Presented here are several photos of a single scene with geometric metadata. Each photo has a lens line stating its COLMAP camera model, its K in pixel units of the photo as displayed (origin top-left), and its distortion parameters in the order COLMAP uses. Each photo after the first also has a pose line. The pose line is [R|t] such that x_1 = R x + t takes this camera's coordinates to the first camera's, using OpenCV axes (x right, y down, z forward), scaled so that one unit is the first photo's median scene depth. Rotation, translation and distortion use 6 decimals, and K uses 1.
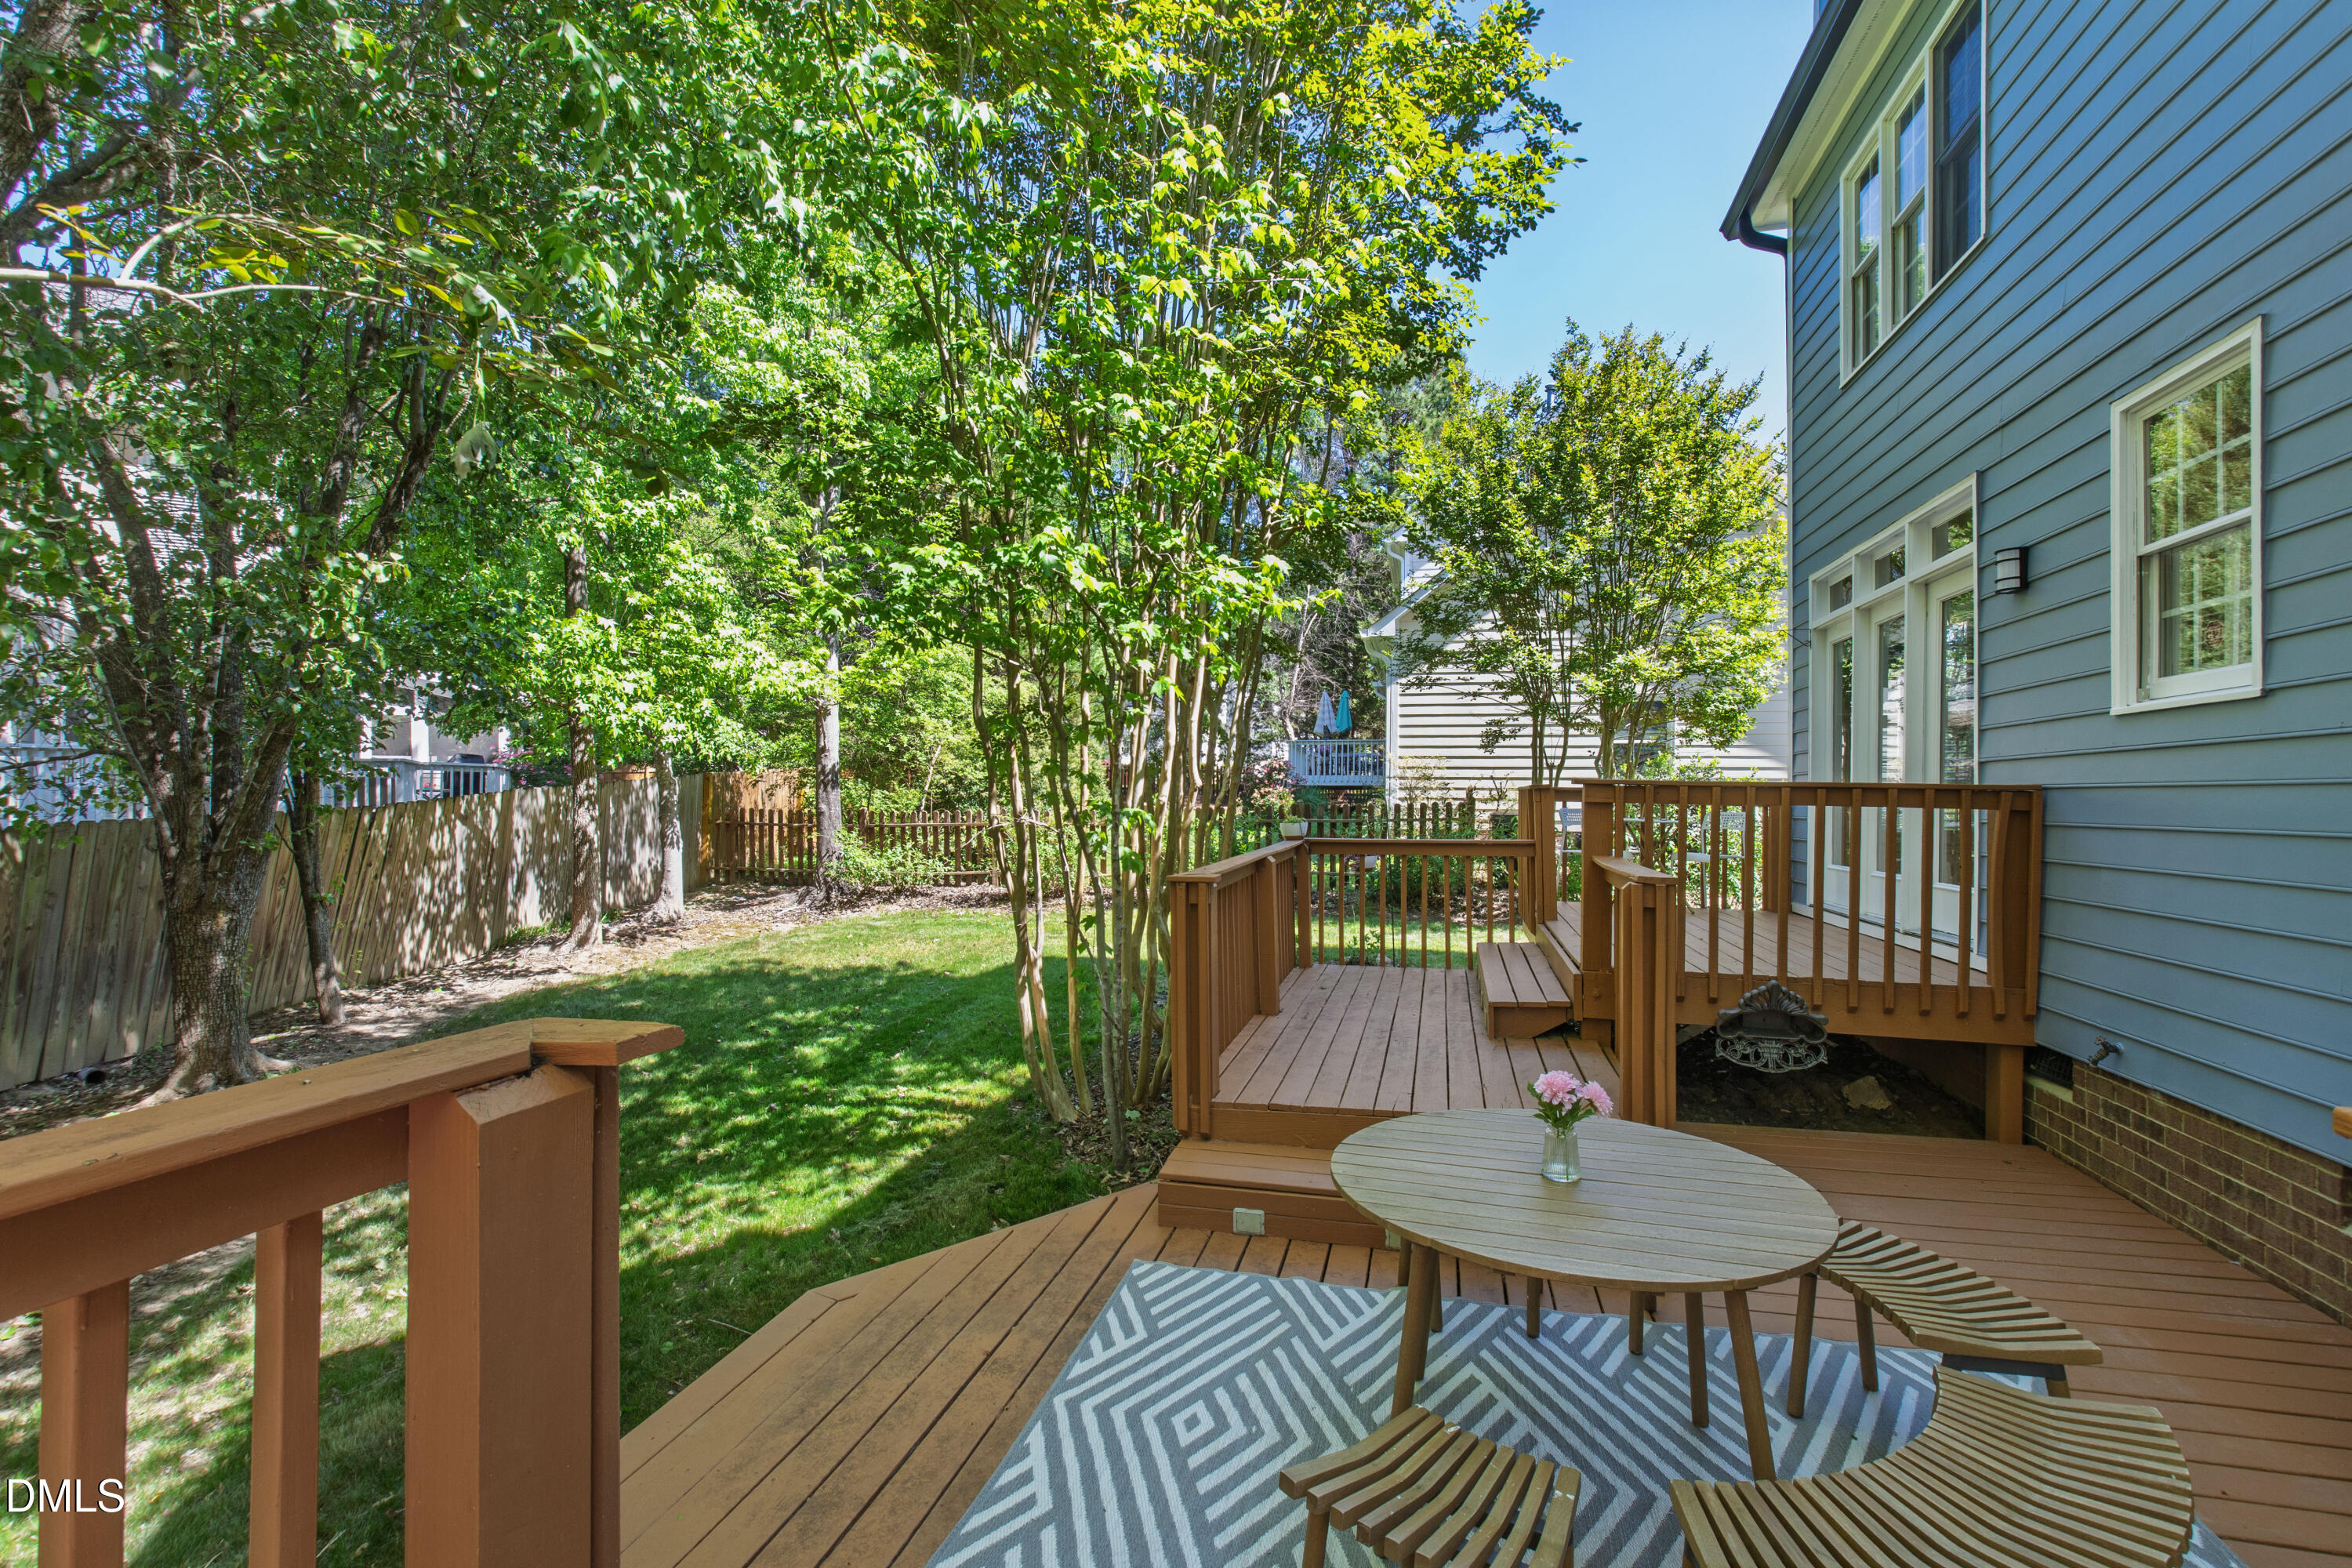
lens RADIAL K [[1042.8, 0, 1171.9], [0, 1042.8, 798.0], [0, 0, 1]] dist [0.001358, -0.001130]
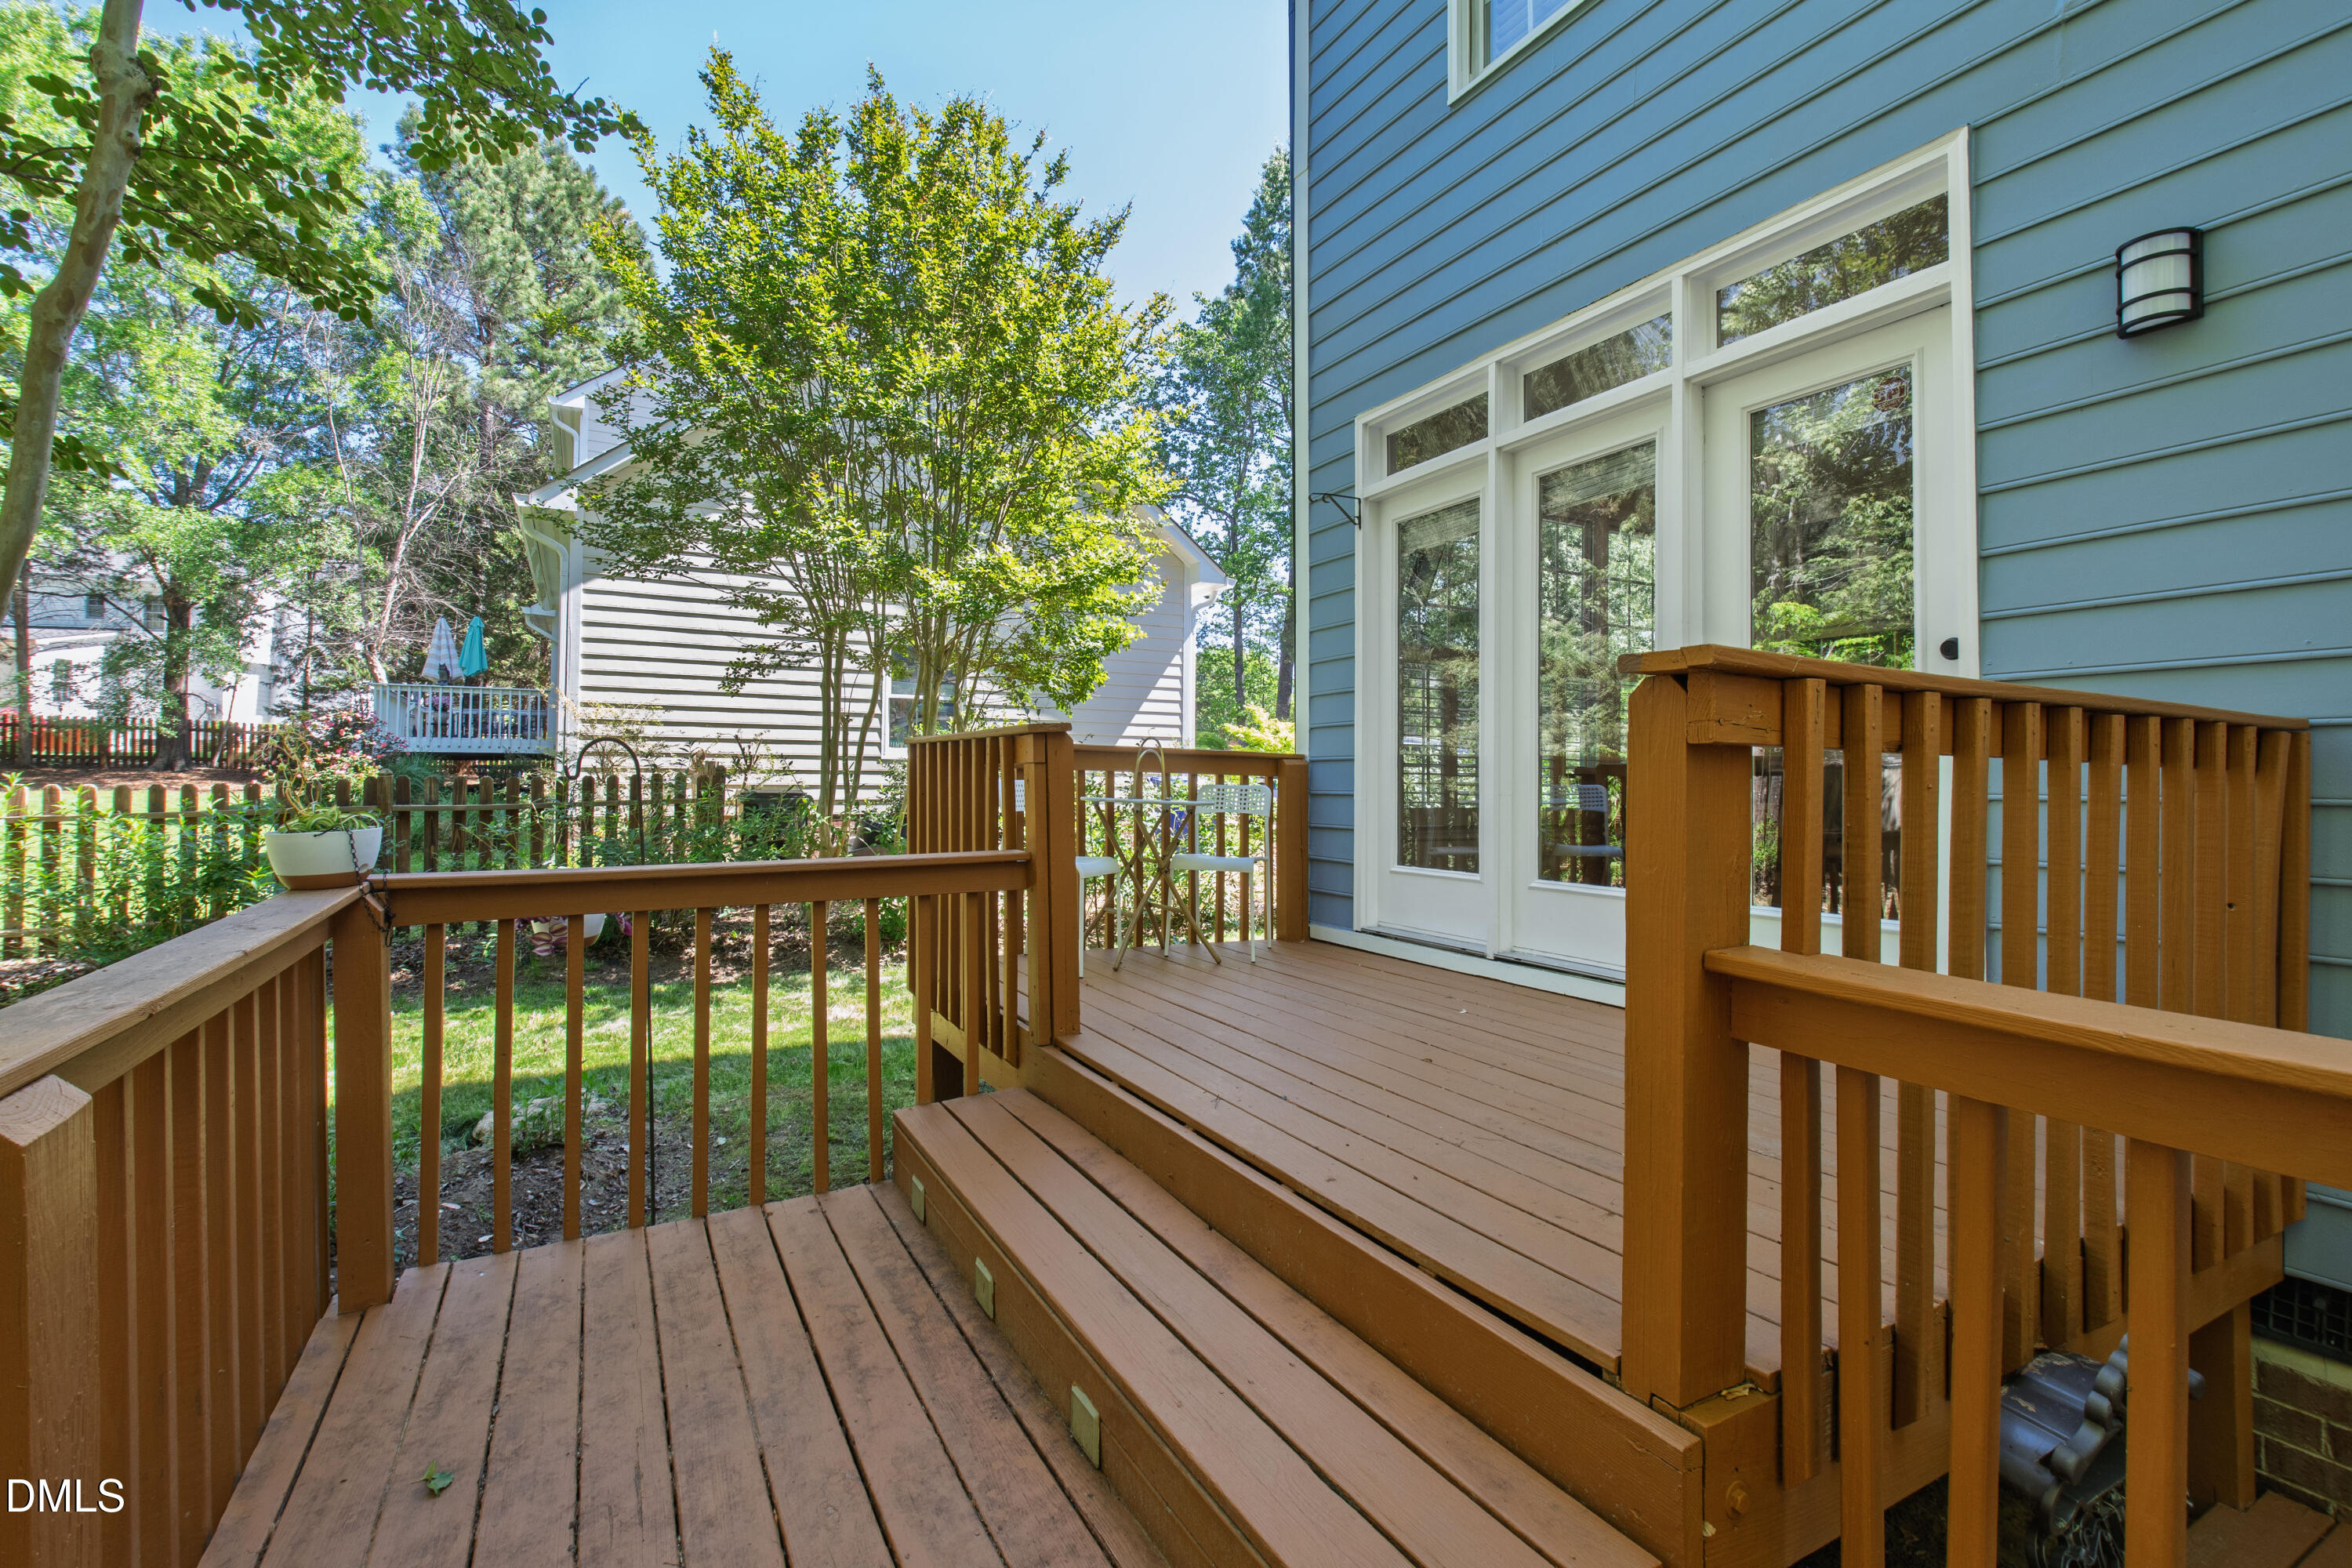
lens RADIAL K [[1042.8, 0, 1152.2], [0, 1042.8, 771.4], [0, 0, 1]] dist [0.001358, -0.001130]
pose [[0.735077, 0.002410, 0.677979, 0.050285], [-0.000989, 0.999996, -0.002482, 0.003475], [-0.677983, 0.001154, 0.735077, 0.345537]]
